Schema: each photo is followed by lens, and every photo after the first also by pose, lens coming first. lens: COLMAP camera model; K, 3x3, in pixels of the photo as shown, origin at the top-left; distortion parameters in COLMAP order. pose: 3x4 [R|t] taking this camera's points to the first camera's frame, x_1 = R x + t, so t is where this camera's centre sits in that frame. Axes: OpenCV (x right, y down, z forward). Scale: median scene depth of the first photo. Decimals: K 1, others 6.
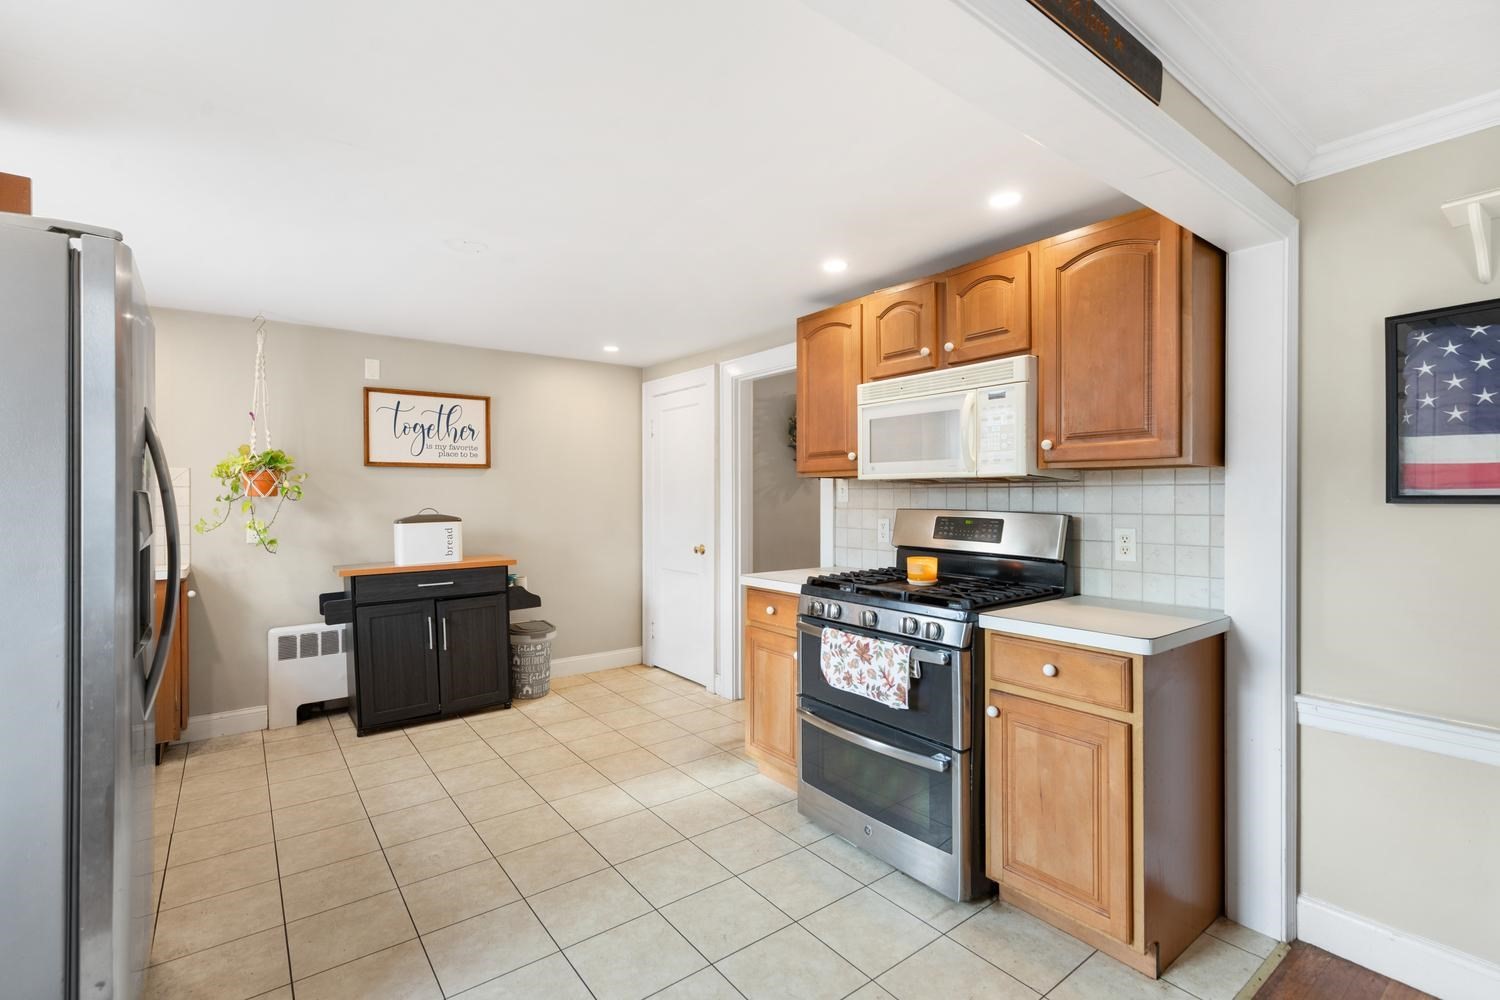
lens RADIAL K [[677.6, 0, 745.6], [0, 677.6, 496.8], [0, 0, 1]] dist [0.001867, -0.000267]
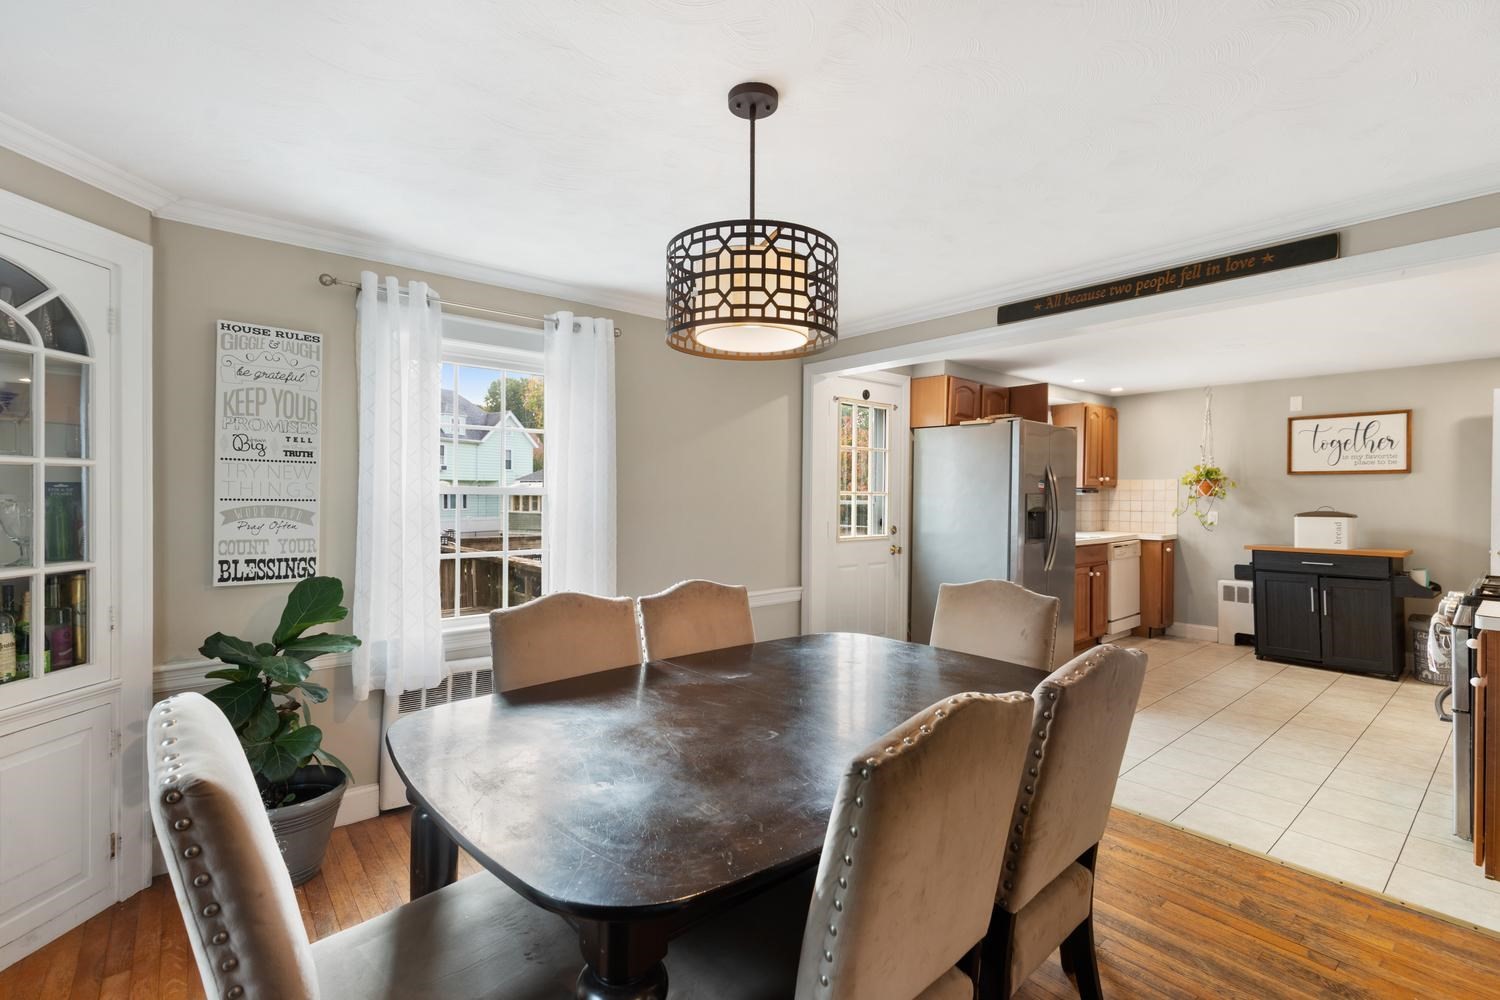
lens RADIAL K [[677.6, 0, 745.6], [0, 677.6, 496.8], [0, 0, 1]] dist [0.001867, -0.000267]
pose [[0.047300, 0.009407, -0.998836, 0.781822], [-0.010857, 0.999901, 0.008903, -0.000755], [0.998822, 0.010423, 0.047397, -0.173013]]
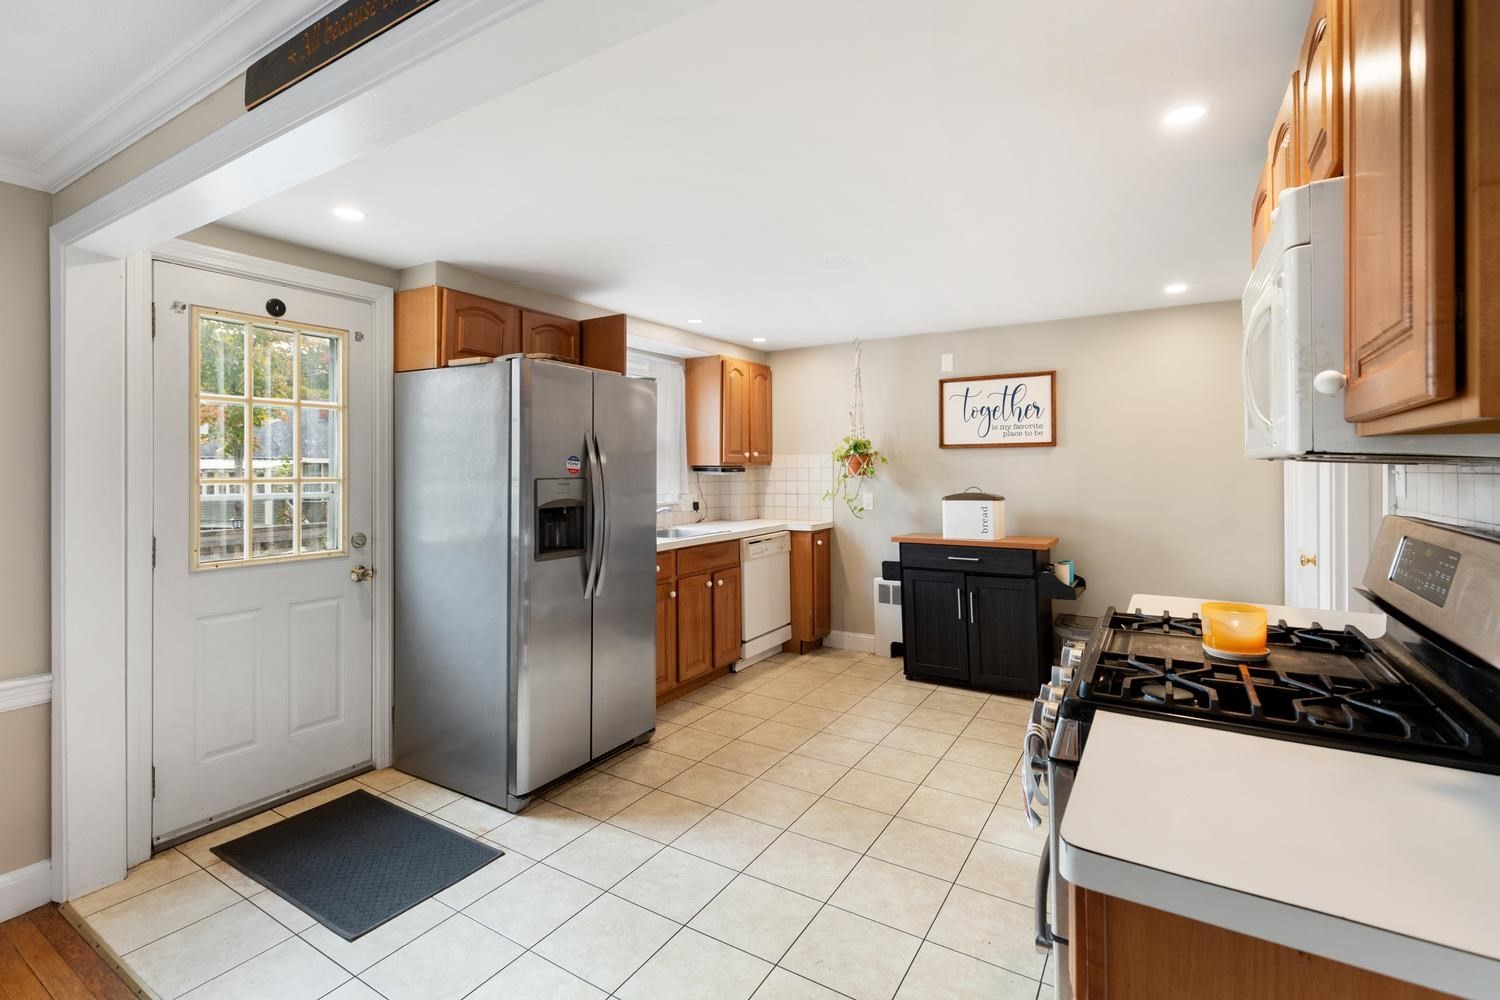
lens RADIAL K [[683.9, 0, 751.6], [0, 683.9, 467.4], [0, 0, 1]] dist [0.003325, 0.000153]
pose [[0.356619, 0.000777, -0.934250, 0.409901], [-0.001669, 0.999999, 0.000195, -0.013242], [0.934249, 0.001489, 0.356619, 0.296063]]
